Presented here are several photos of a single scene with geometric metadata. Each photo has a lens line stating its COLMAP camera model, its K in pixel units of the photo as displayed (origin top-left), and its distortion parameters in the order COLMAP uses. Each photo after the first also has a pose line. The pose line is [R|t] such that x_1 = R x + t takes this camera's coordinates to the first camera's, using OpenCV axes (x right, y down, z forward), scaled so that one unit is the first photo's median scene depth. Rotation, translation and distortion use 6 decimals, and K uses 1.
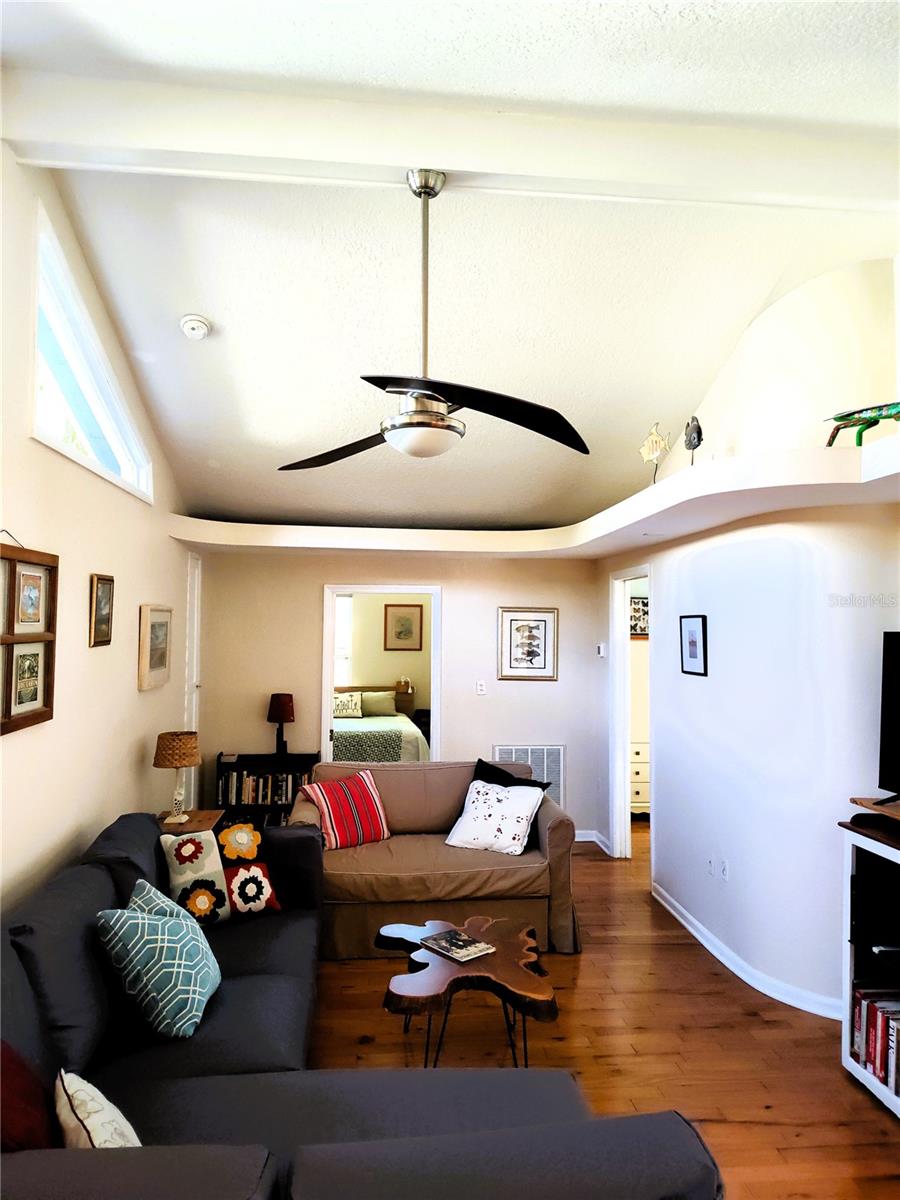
lens RADIAL K [[809.4, 0, 448.9], [0, 809.4, 601.4], [0, 0, 1]] dist [0.006345, 0.001406]
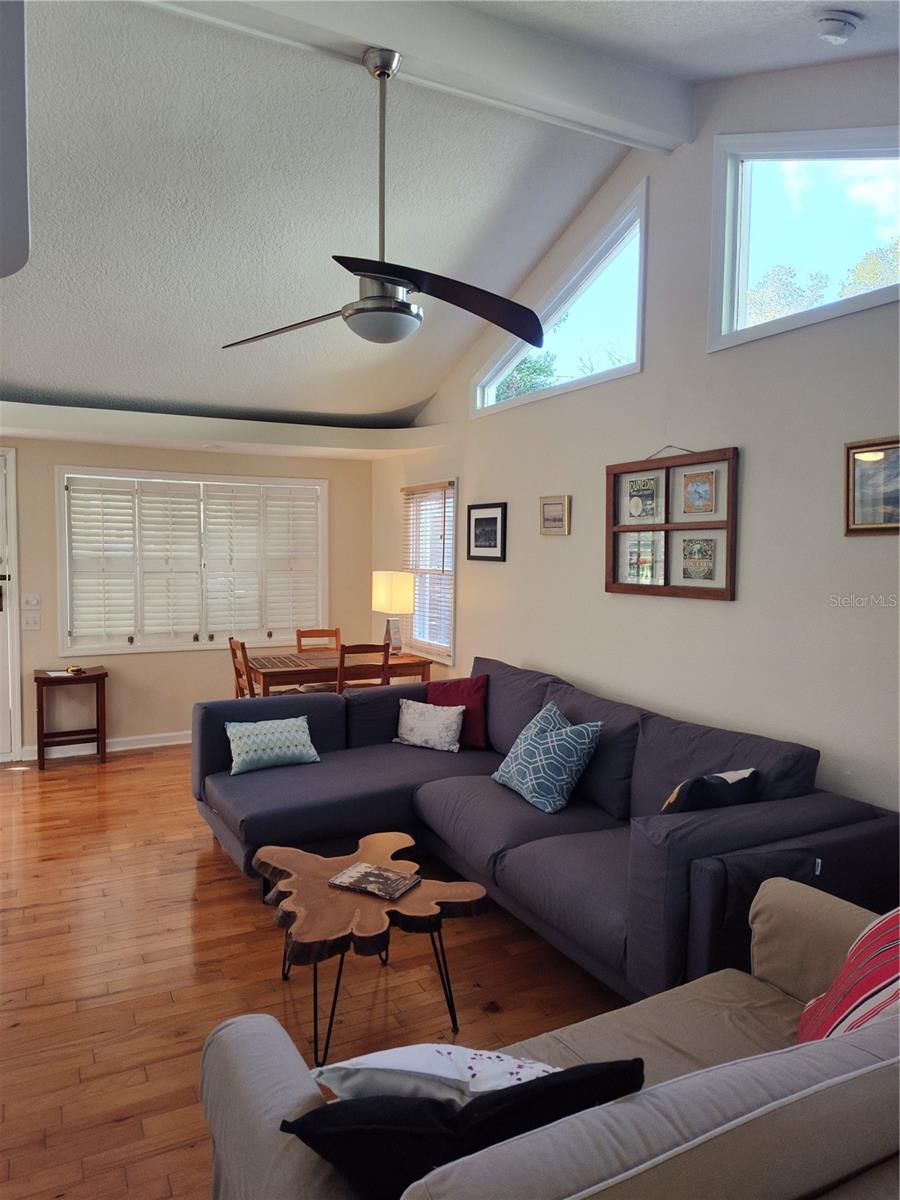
lens RADIAL K [[809.4, 0, 445.6], [0, 809.4, 599.3], [0, 0, 1]] dist [0.006345, 0.001406]
pose [[-0.930041, 0.006510, -0.367399, 0.253751], [-0.003192, 0.999662, 0.025793, 0.115501], [0.367443, 0.025162, -0.929706, 1.837777]]
